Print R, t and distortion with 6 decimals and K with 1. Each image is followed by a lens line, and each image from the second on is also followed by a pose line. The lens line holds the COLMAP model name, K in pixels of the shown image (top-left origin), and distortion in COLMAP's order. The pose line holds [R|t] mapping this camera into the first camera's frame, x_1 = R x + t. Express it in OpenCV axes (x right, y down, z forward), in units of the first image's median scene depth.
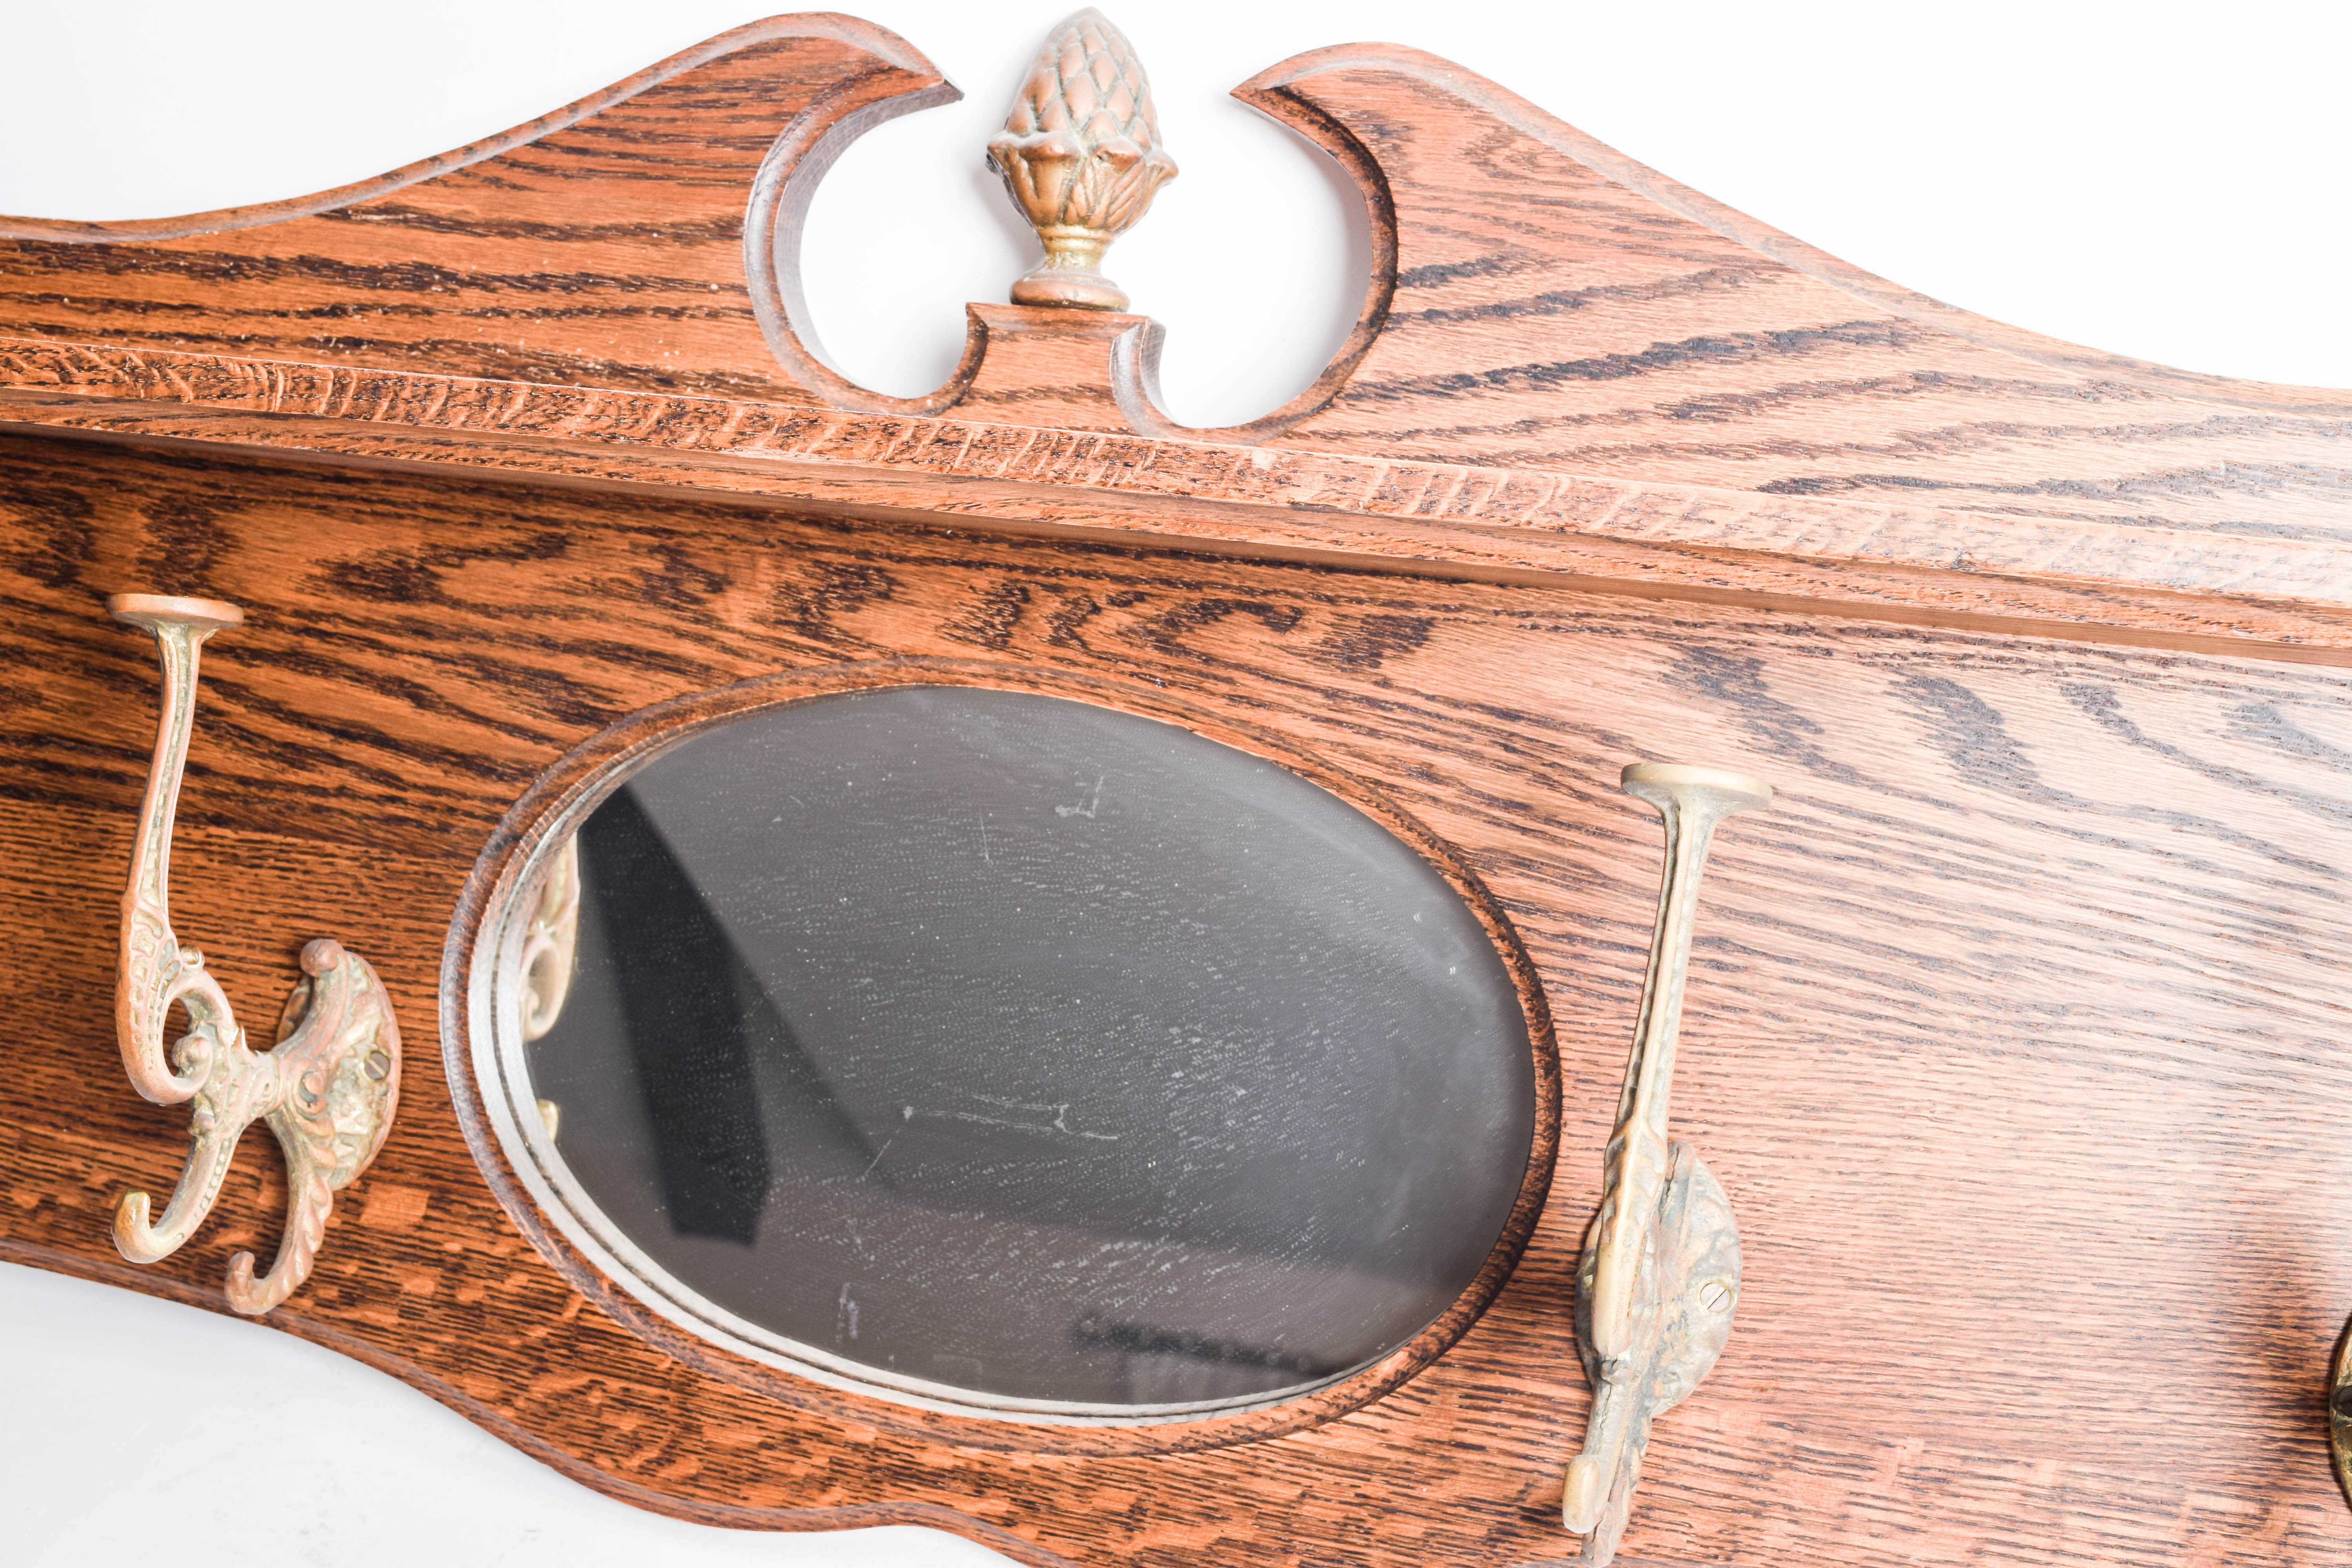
lens RADIAL K [[2883.1, 0, 1188.0], [0, 2883.1, 782.4], [0, 0, 1]] dist [-0.032912, 0.000000]
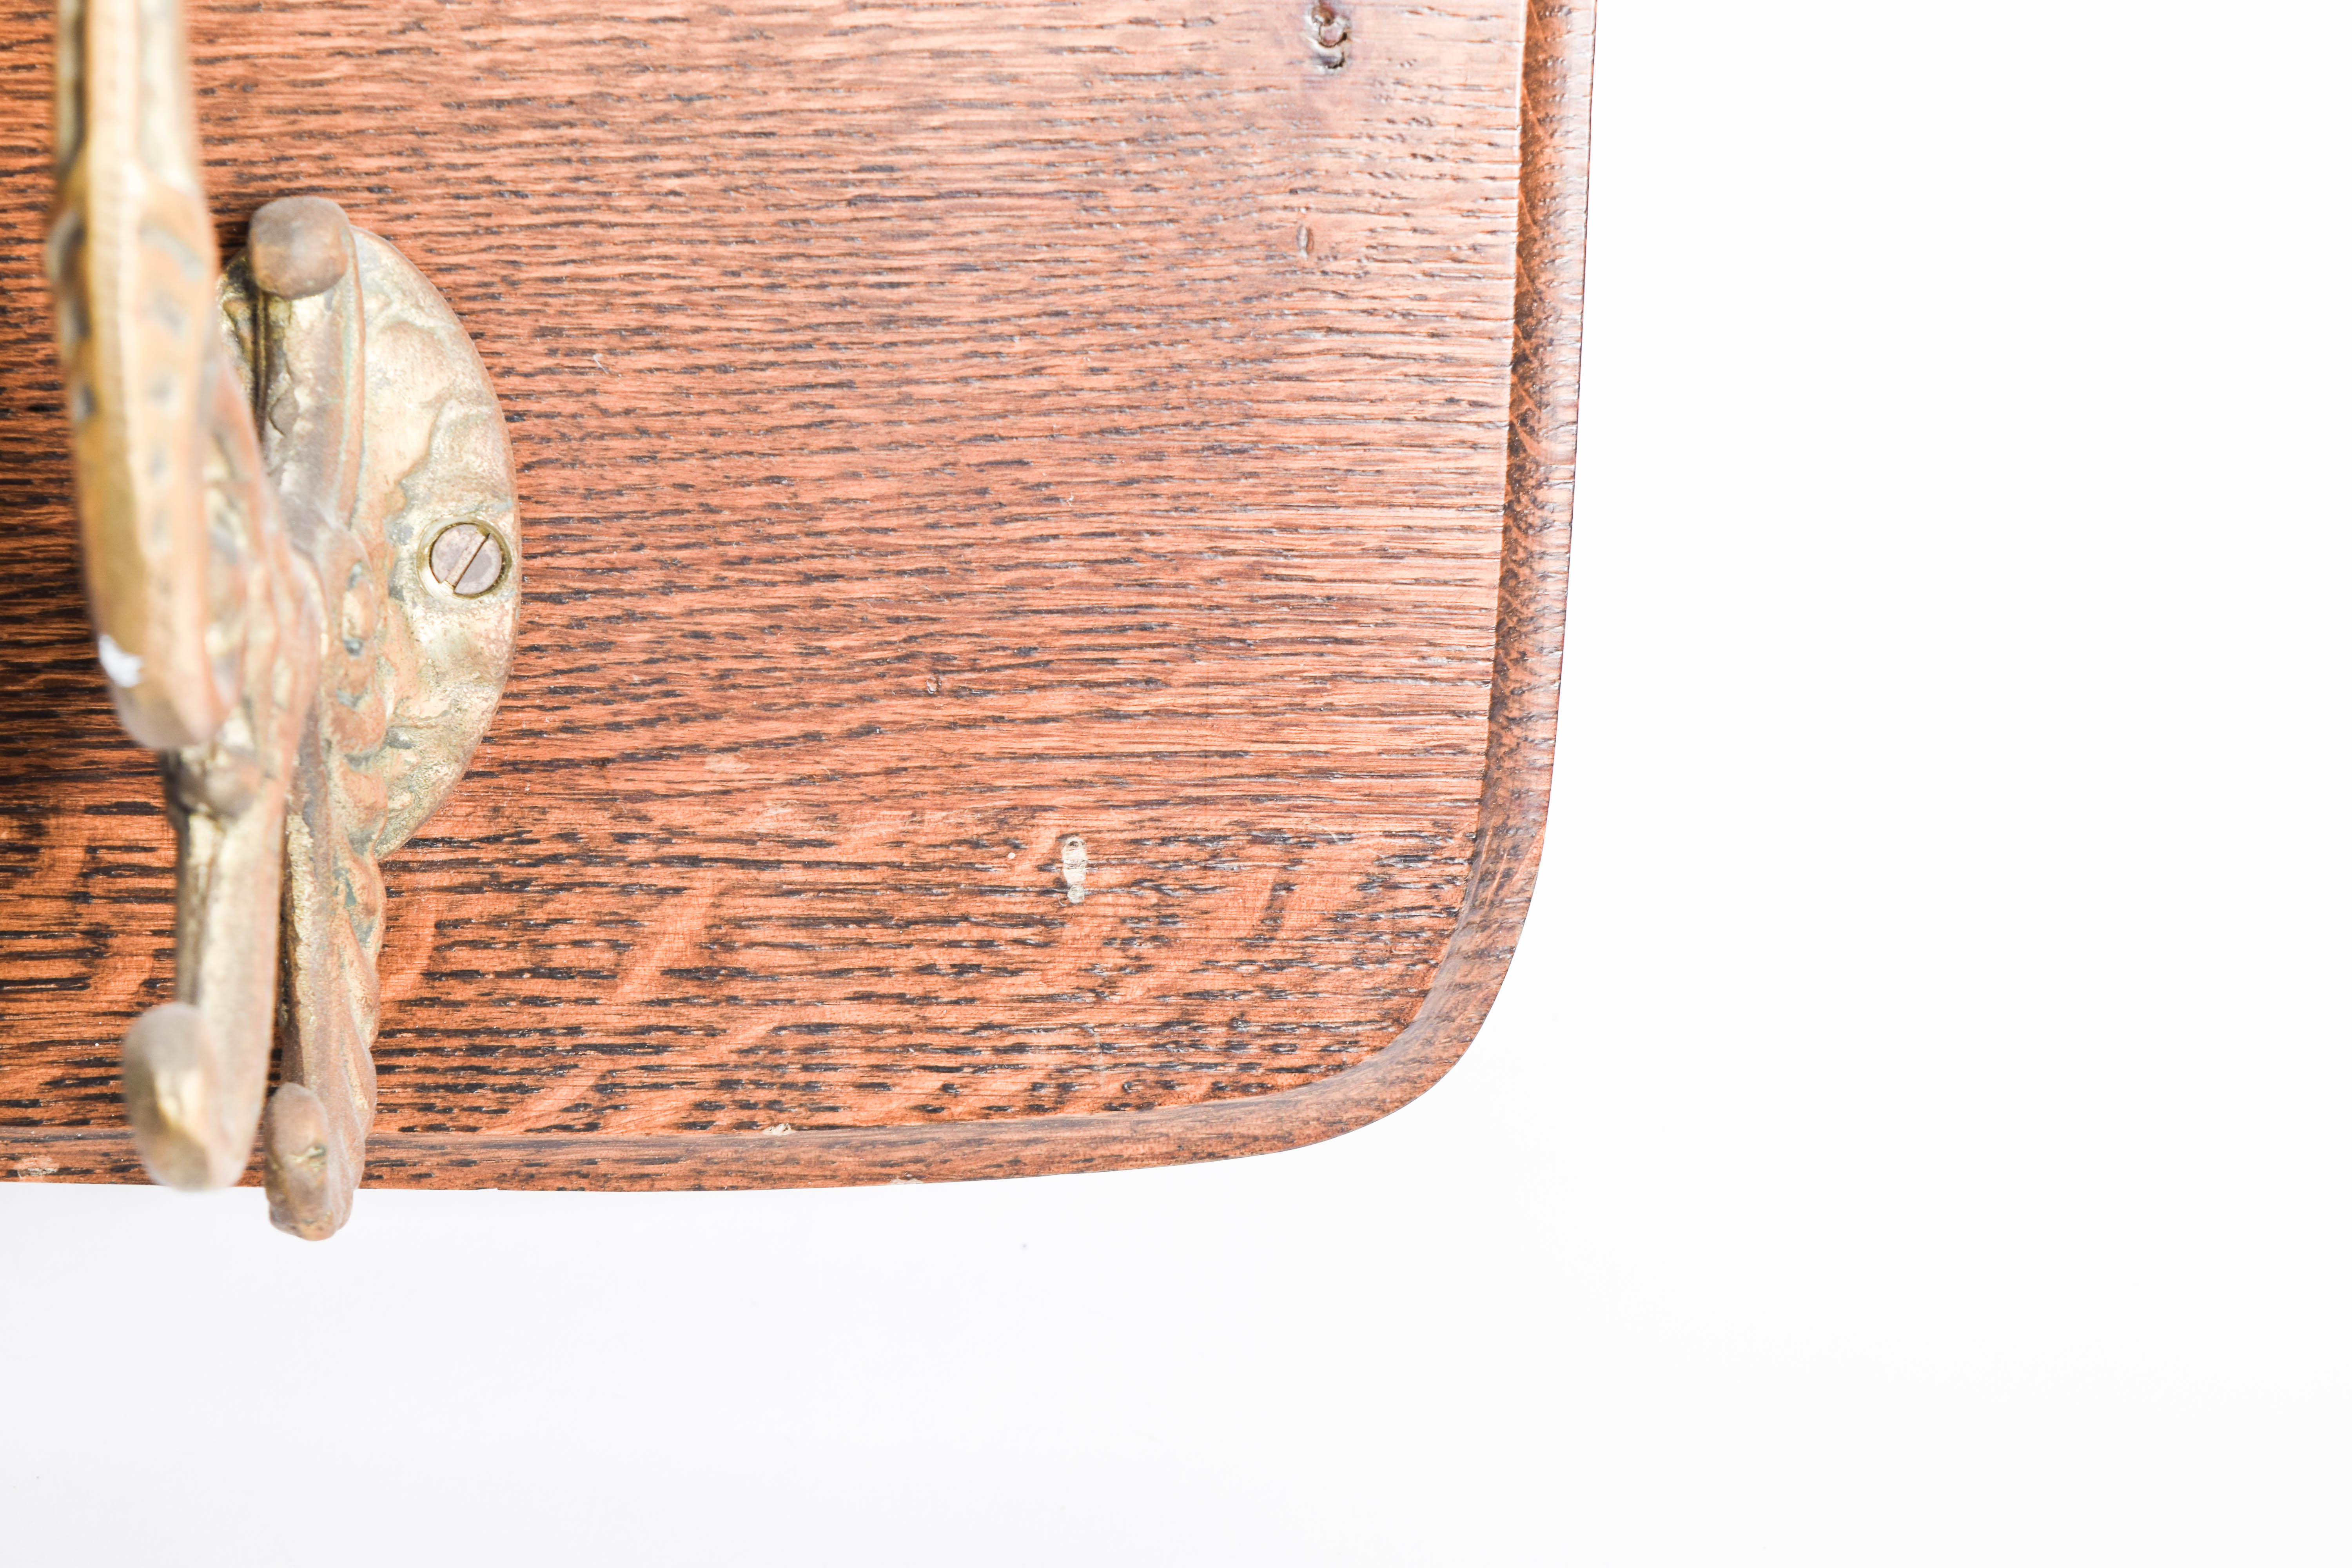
lens RADIAL K [[5322.6, 0, 1165.0], [0, 5322.6, 776.2], [0, 0, 1]] dist [-0.043923, 0.000000]
pose [[0.958721, -0.147492, 0.243104, 0.318971], [0.087944, 0.966840, 0.239763, 0.061565], [-0.270406, -0.208486, 0.939901, 0.176152]]
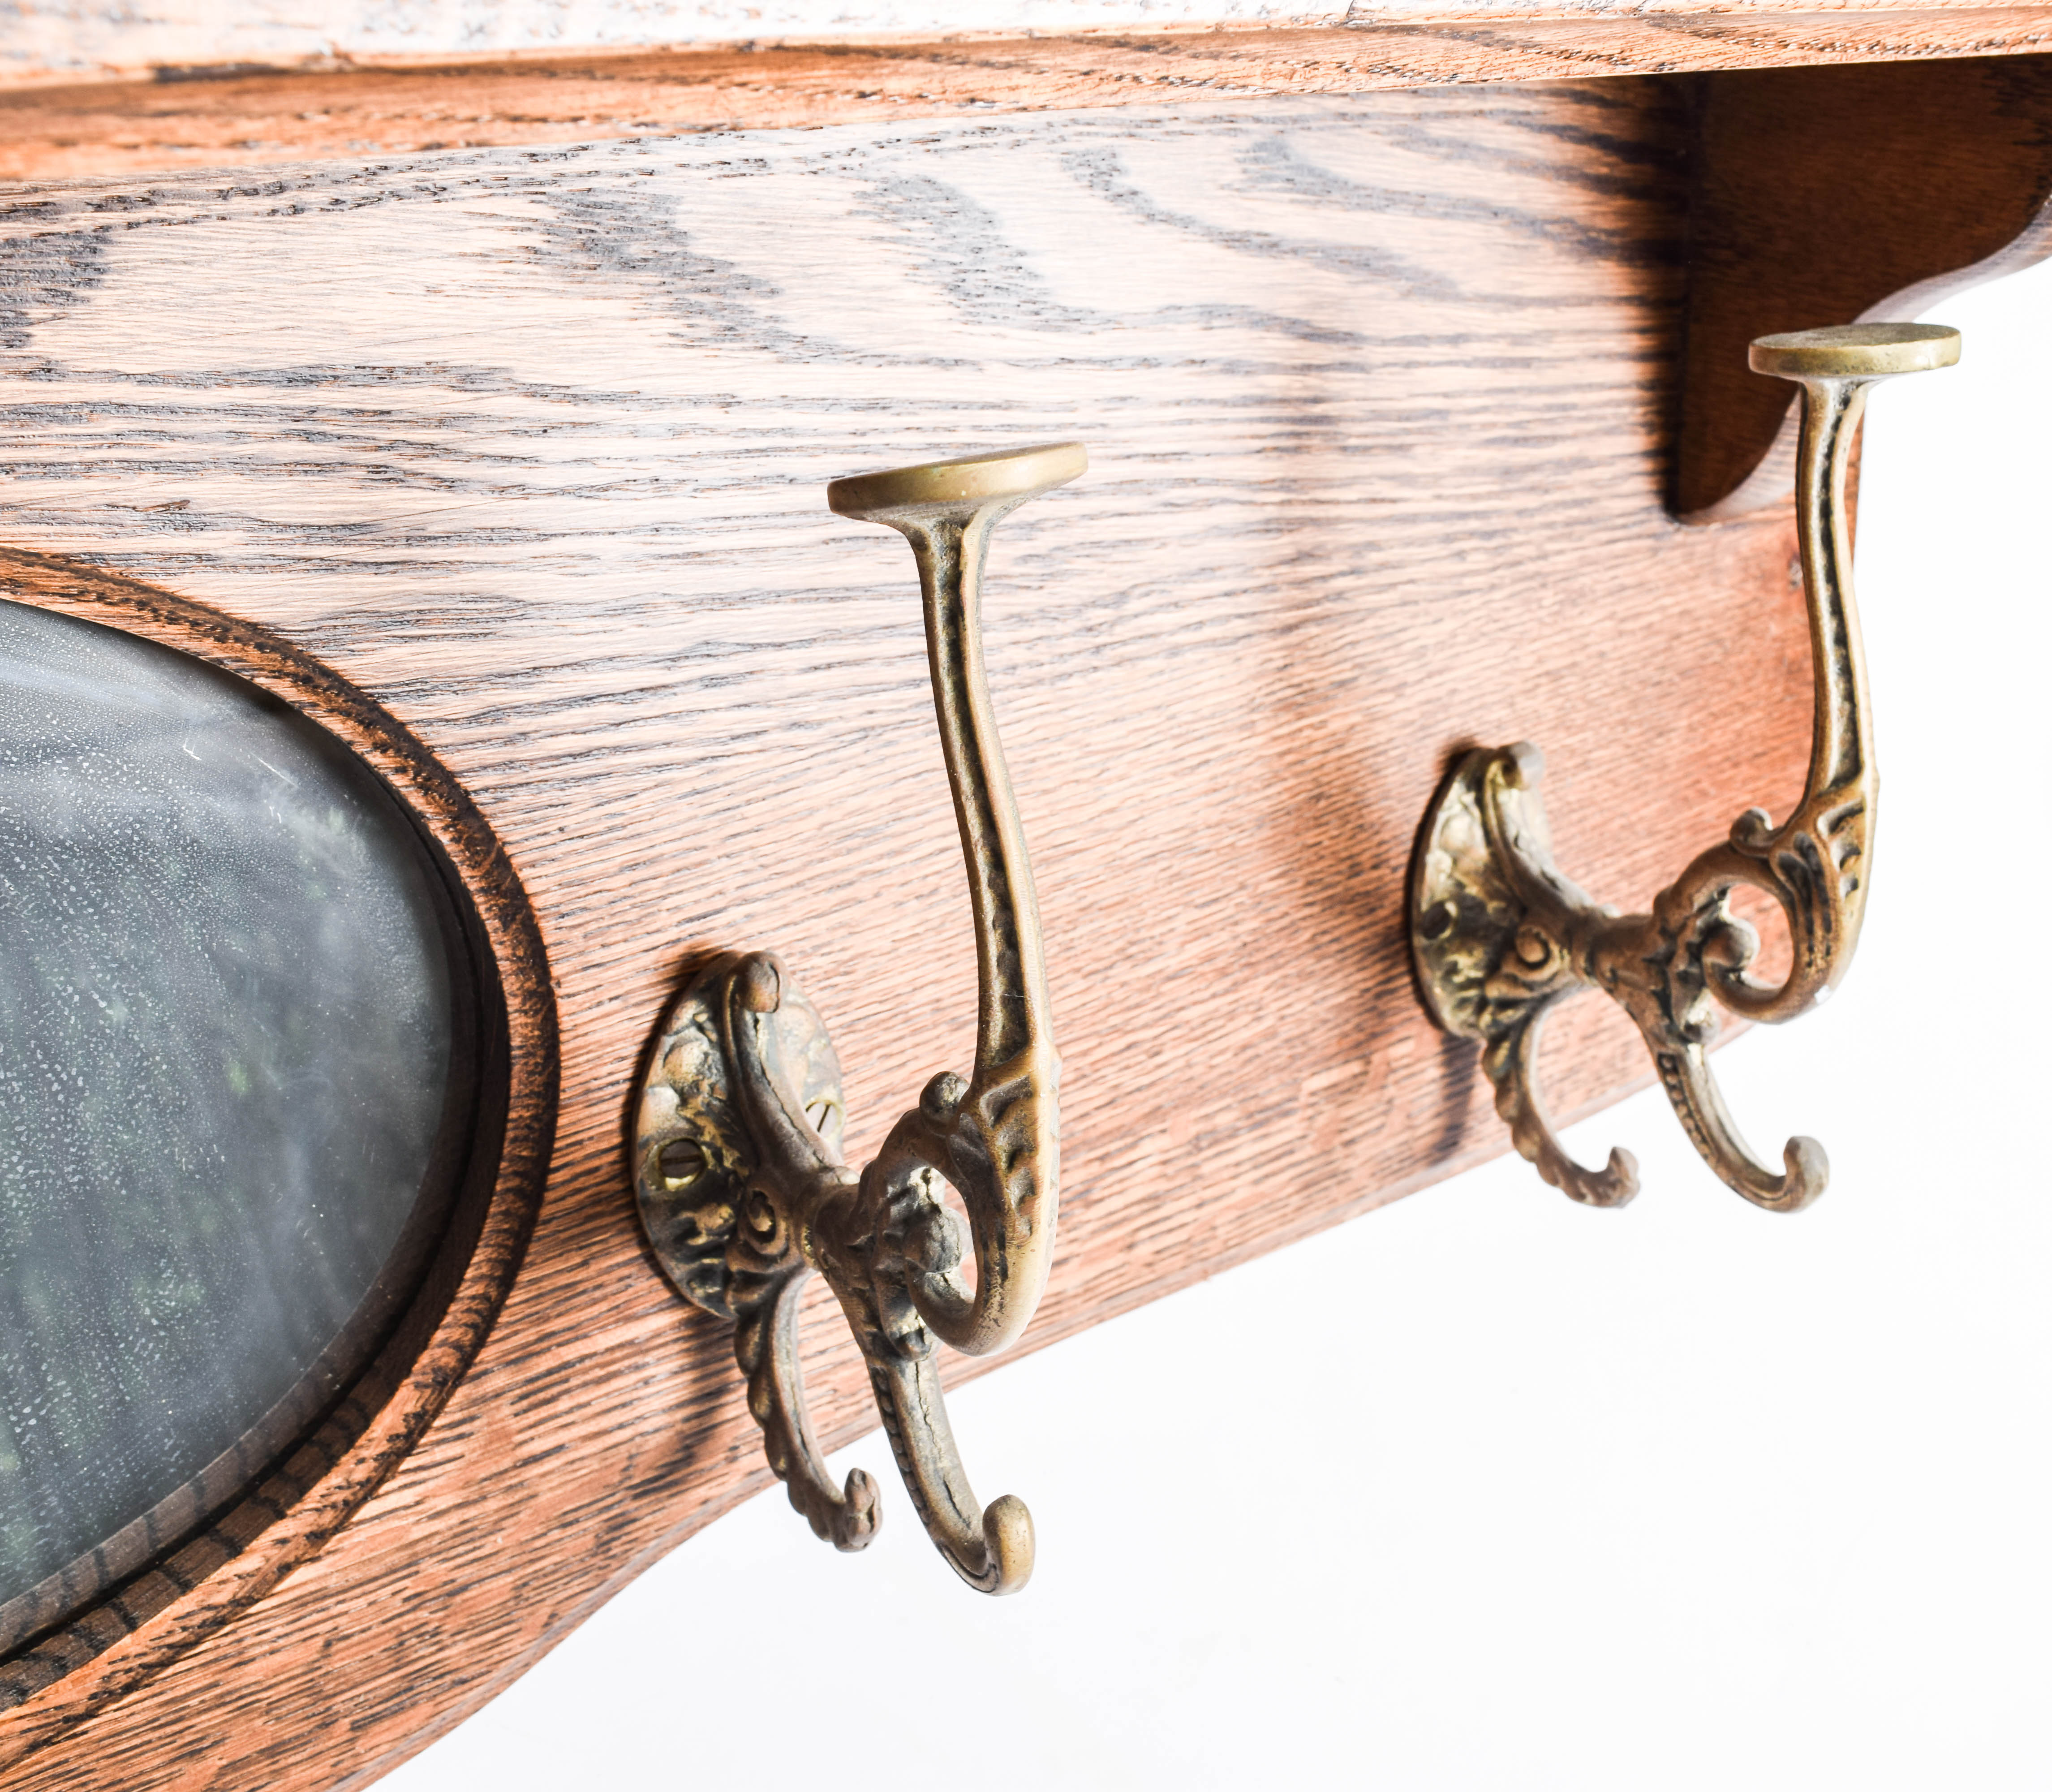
lens RADIAL K [[2232.8, 0, 1071.6], [0, 2232.8, 897.0], [0, 0, 1]] dist [-0.023458, 0.000000]
pose [[0.634206, -0.399402, 0.662012, -0.118685], [0.137809, 0.900922, 0.411518, -0.088477], [-0.760783, -0.169756, 0.626412, 0.588707]]
